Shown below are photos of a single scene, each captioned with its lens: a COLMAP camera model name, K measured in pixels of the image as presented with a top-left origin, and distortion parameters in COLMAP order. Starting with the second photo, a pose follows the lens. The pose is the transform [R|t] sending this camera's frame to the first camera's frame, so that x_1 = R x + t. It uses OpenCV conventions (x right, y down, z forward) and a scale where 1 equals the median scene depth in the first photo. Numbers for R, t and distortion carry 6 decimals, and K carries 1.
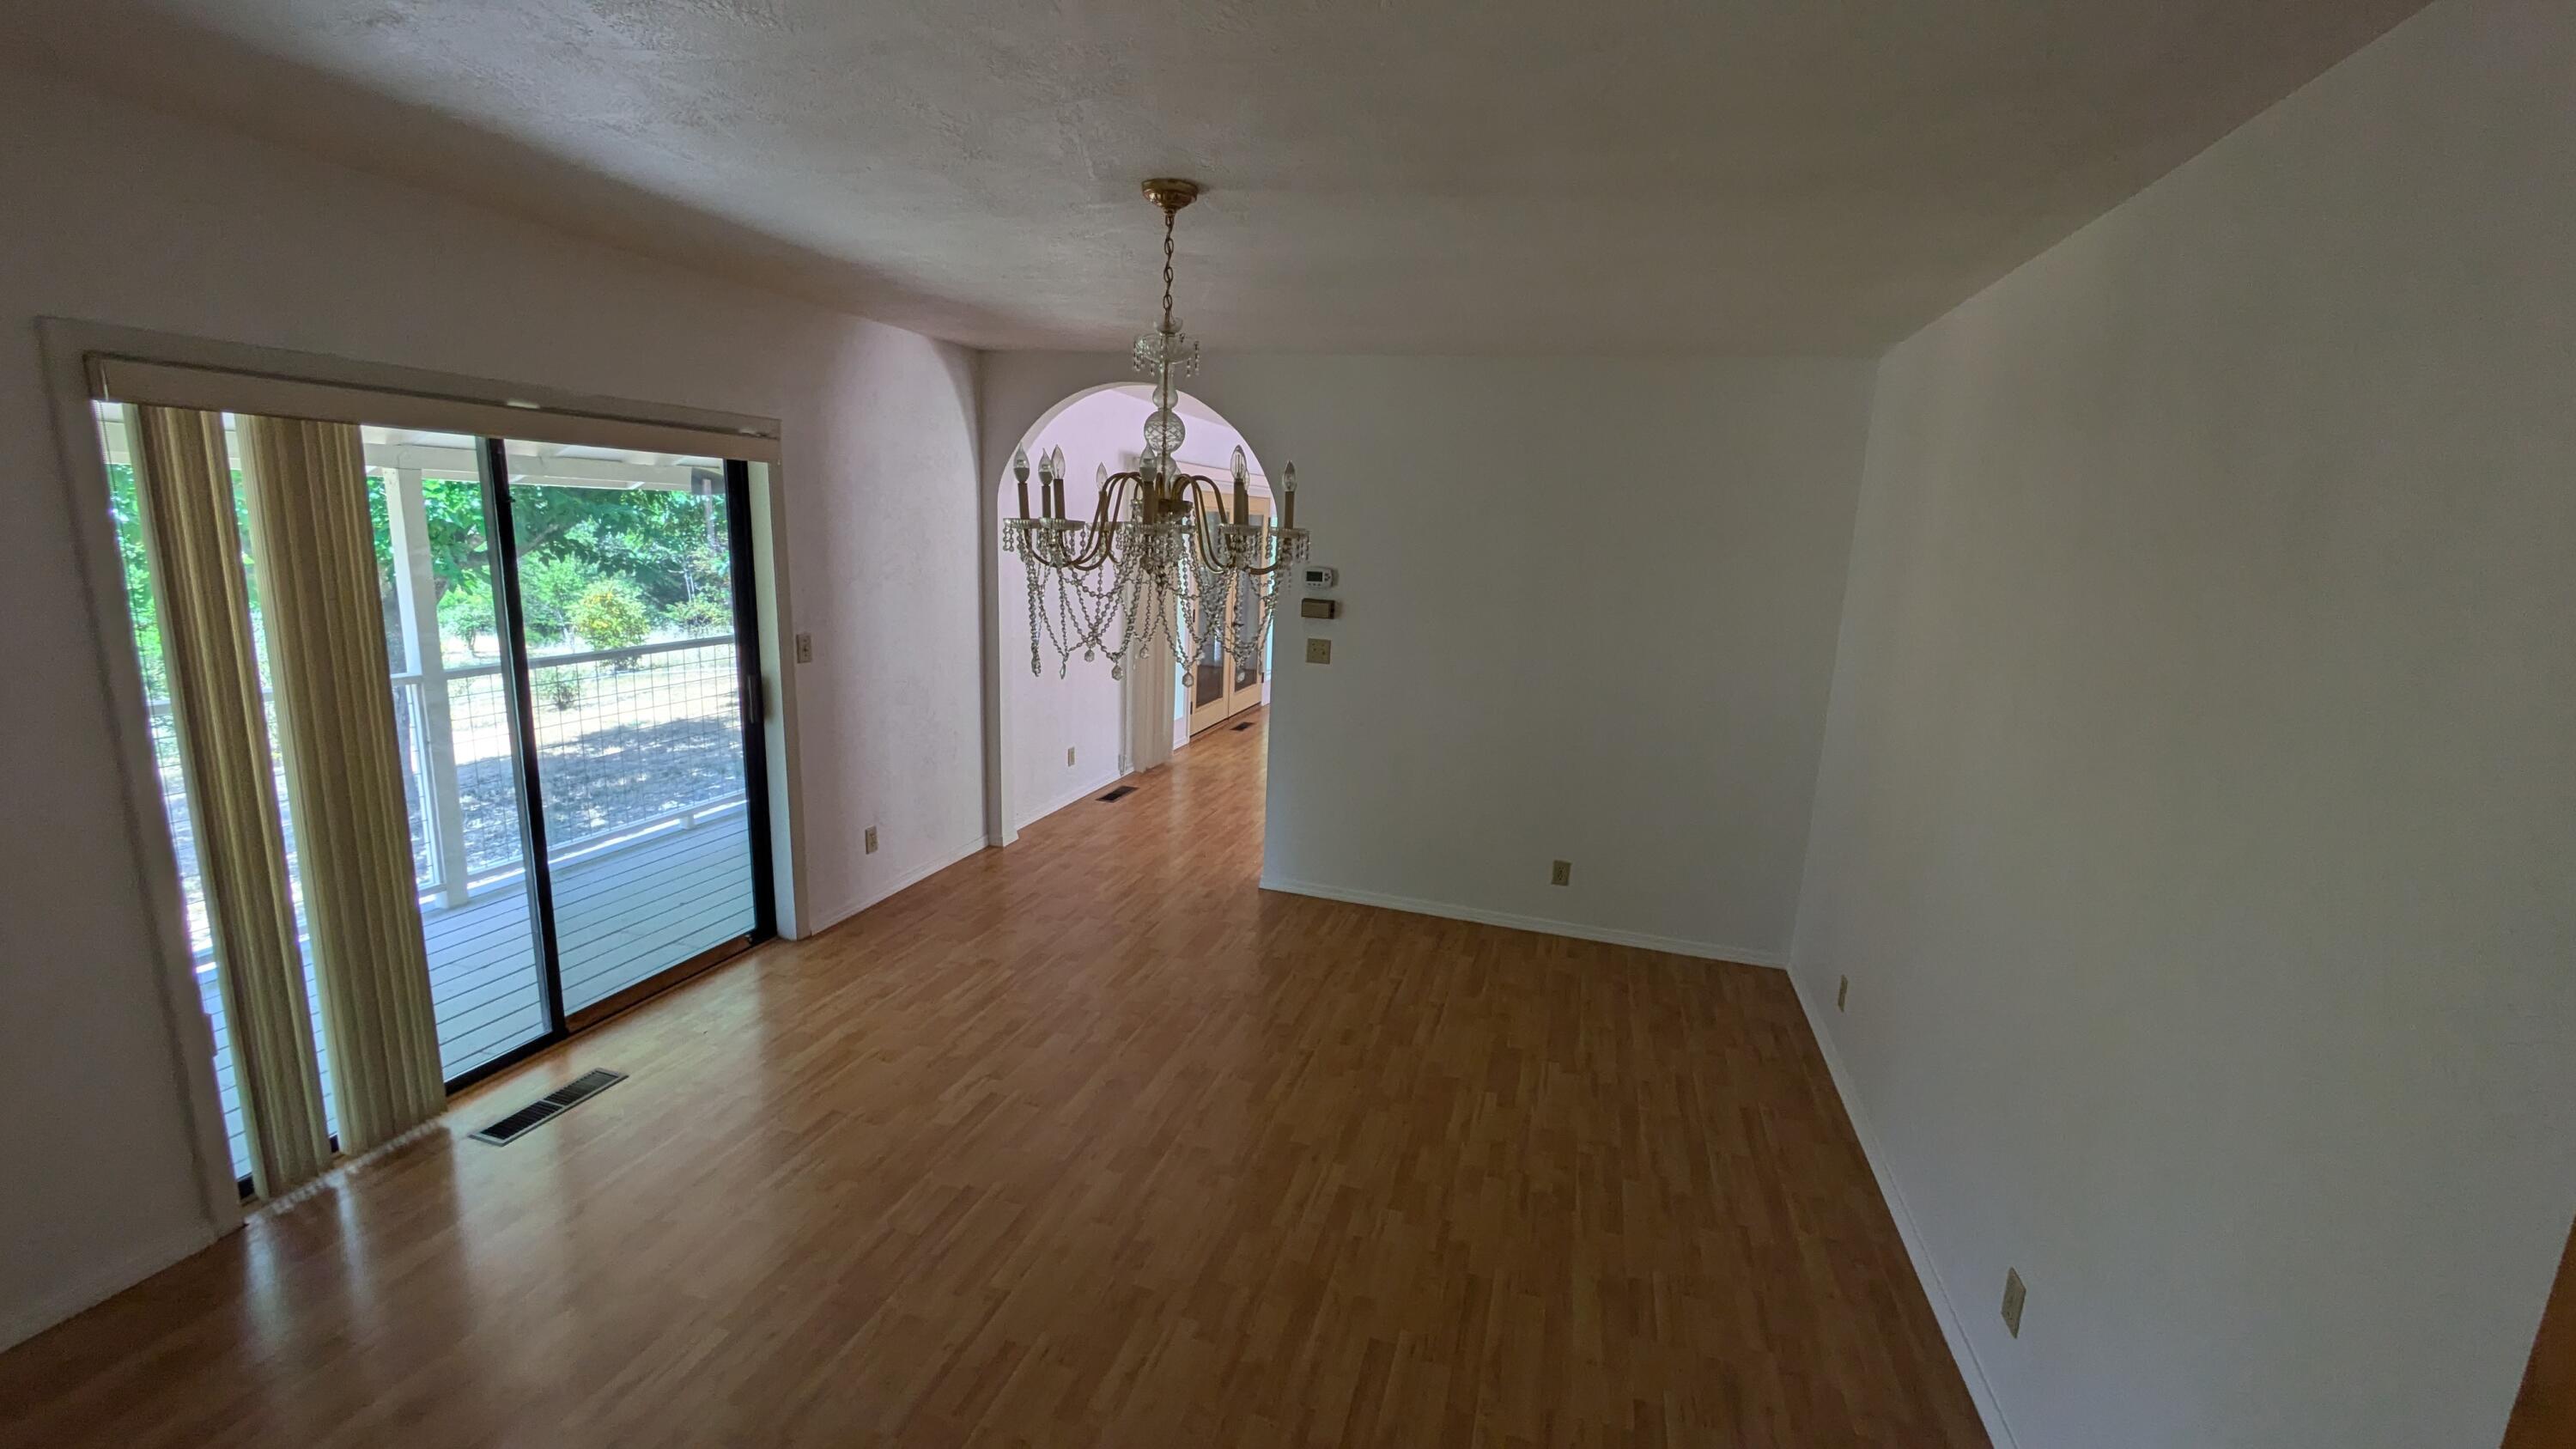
lens RADIAL K [[1003.8, 0, 1287.9], [0, 1003.8, 718.5], [0, 0, 1]] dist [-0.000606, 0.001209]
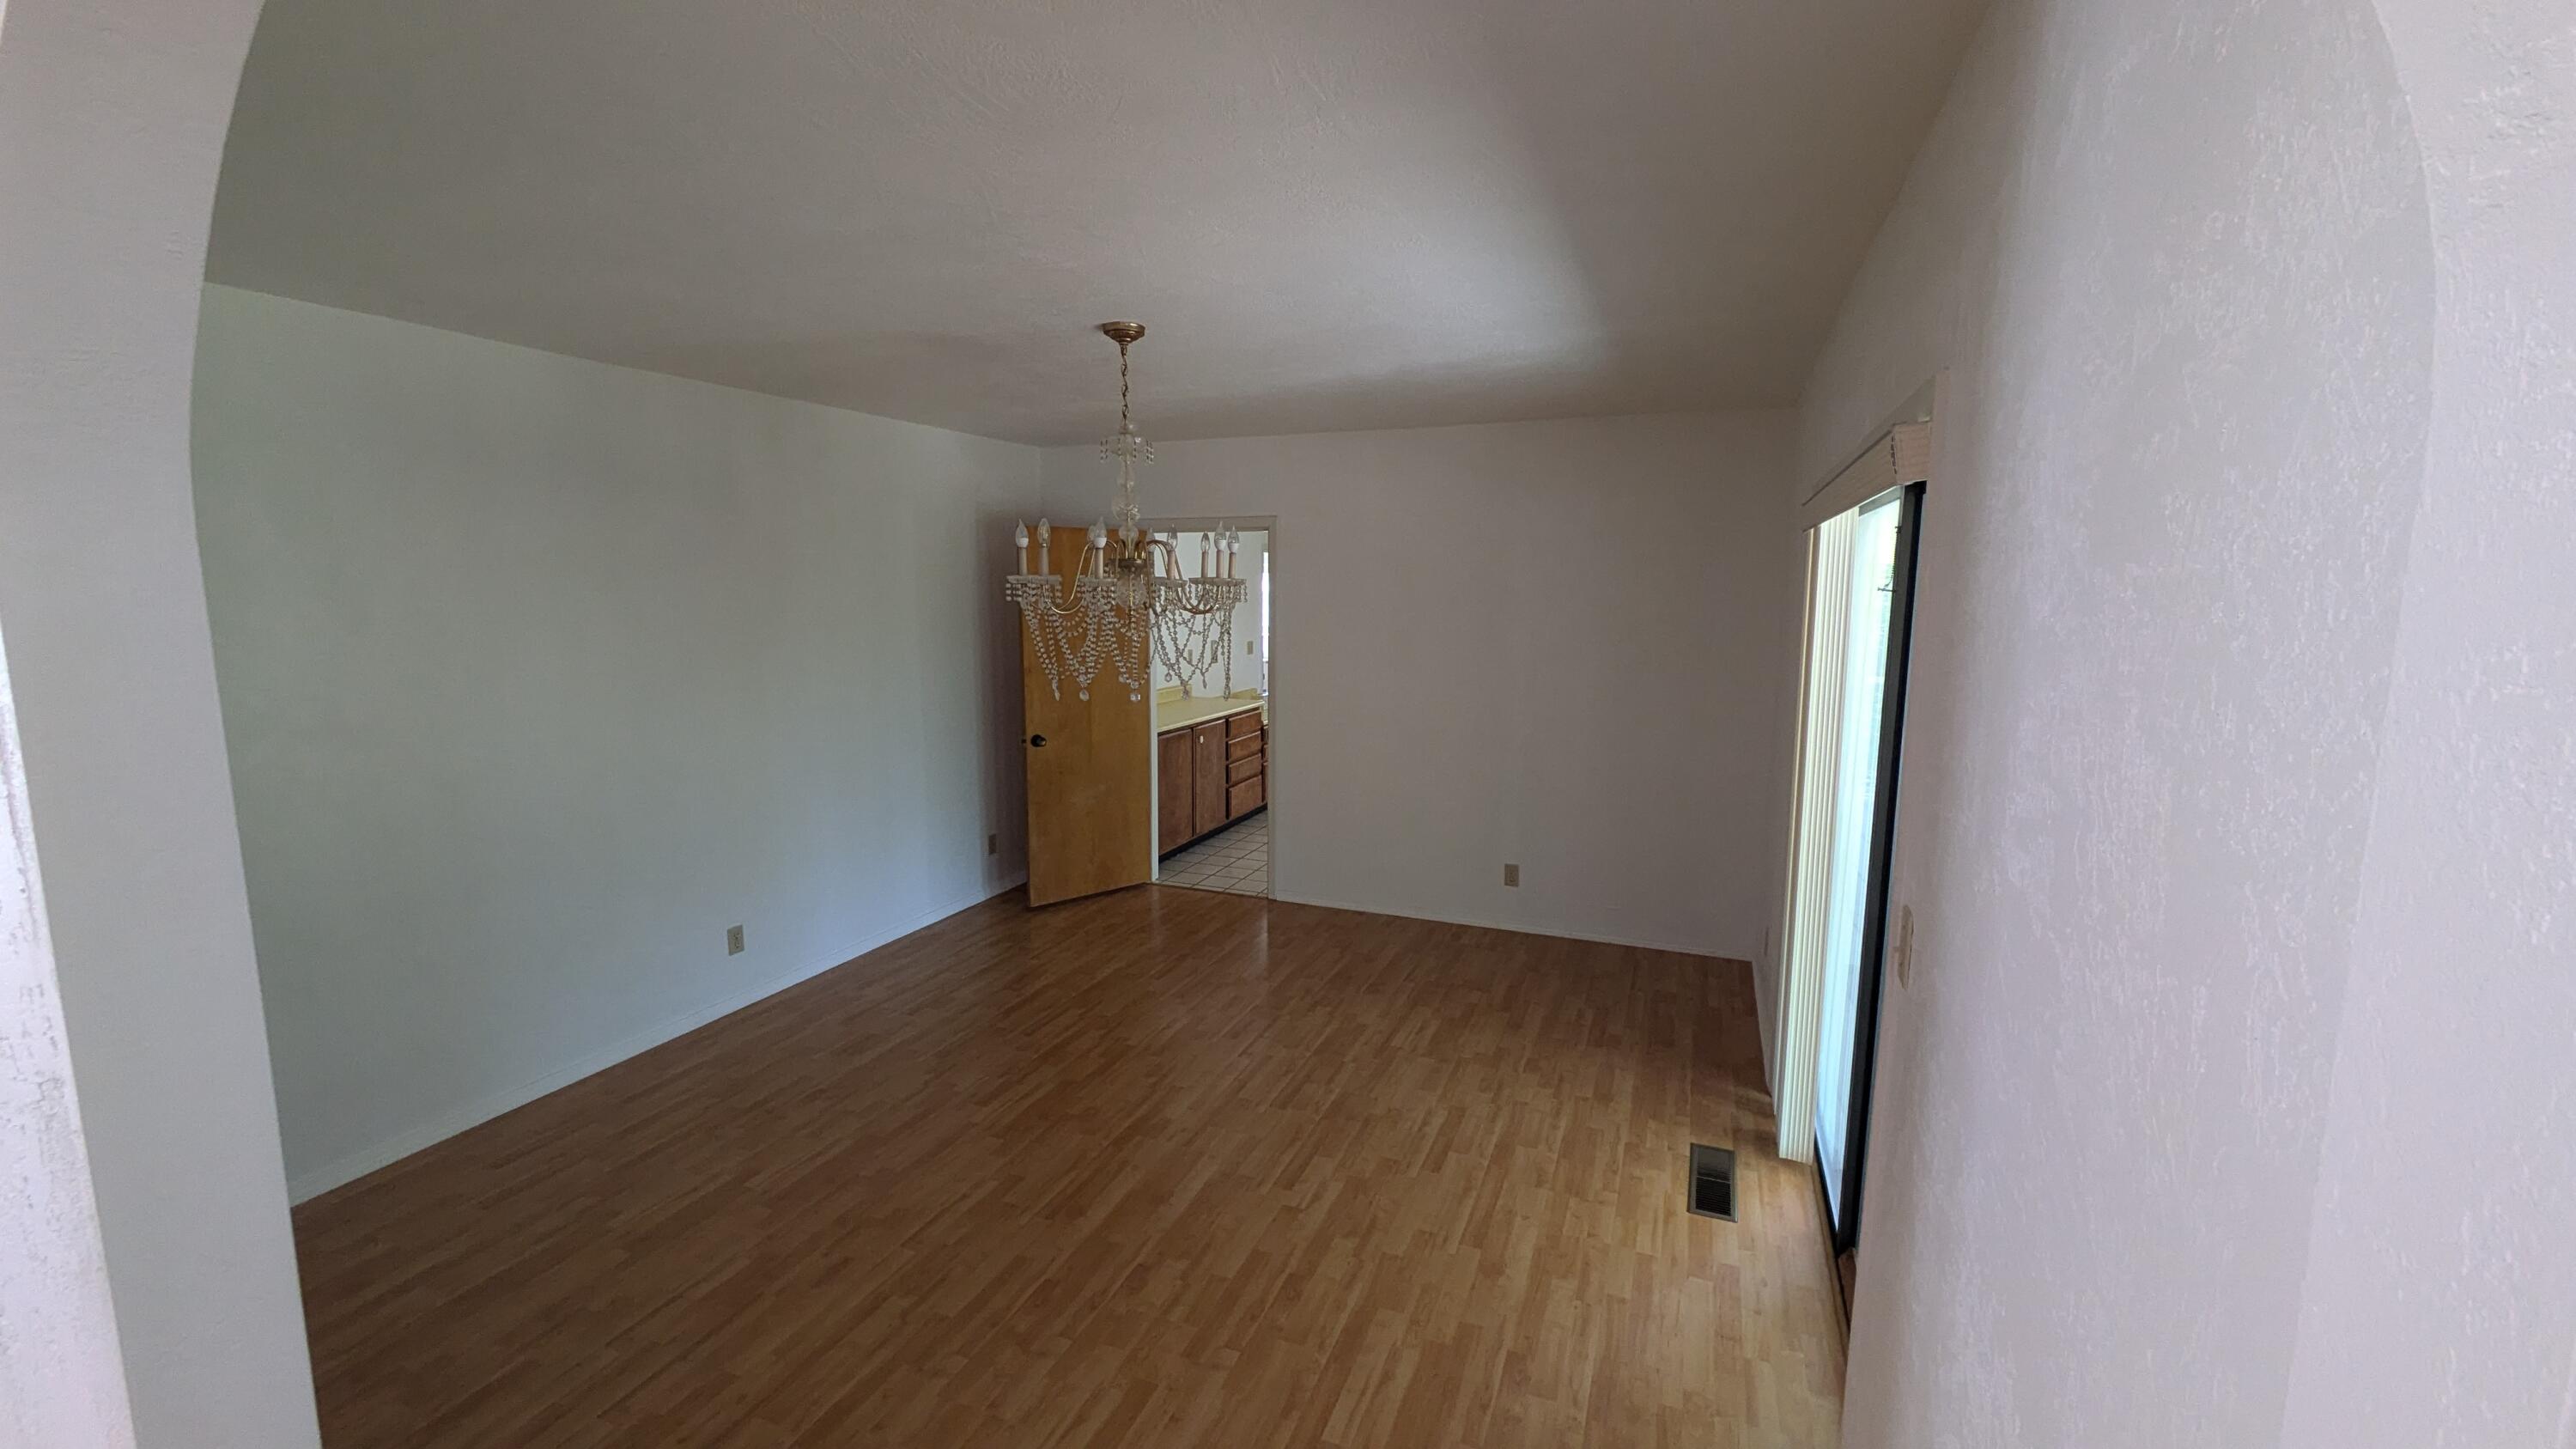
lens RADIAL K [[1003.8, 0, 1288.2], [0, 1003.8, 716.3], [0, 0, 1]] dist [-0.000606, 0.001209]
pose [[-0.993481, -0.064789, 0.093797, -0.339854], [-0.030900, 0.945042, 0.325486, -0.336461], [-0.109730, 0.320466, -0.940883, 1.676274]]
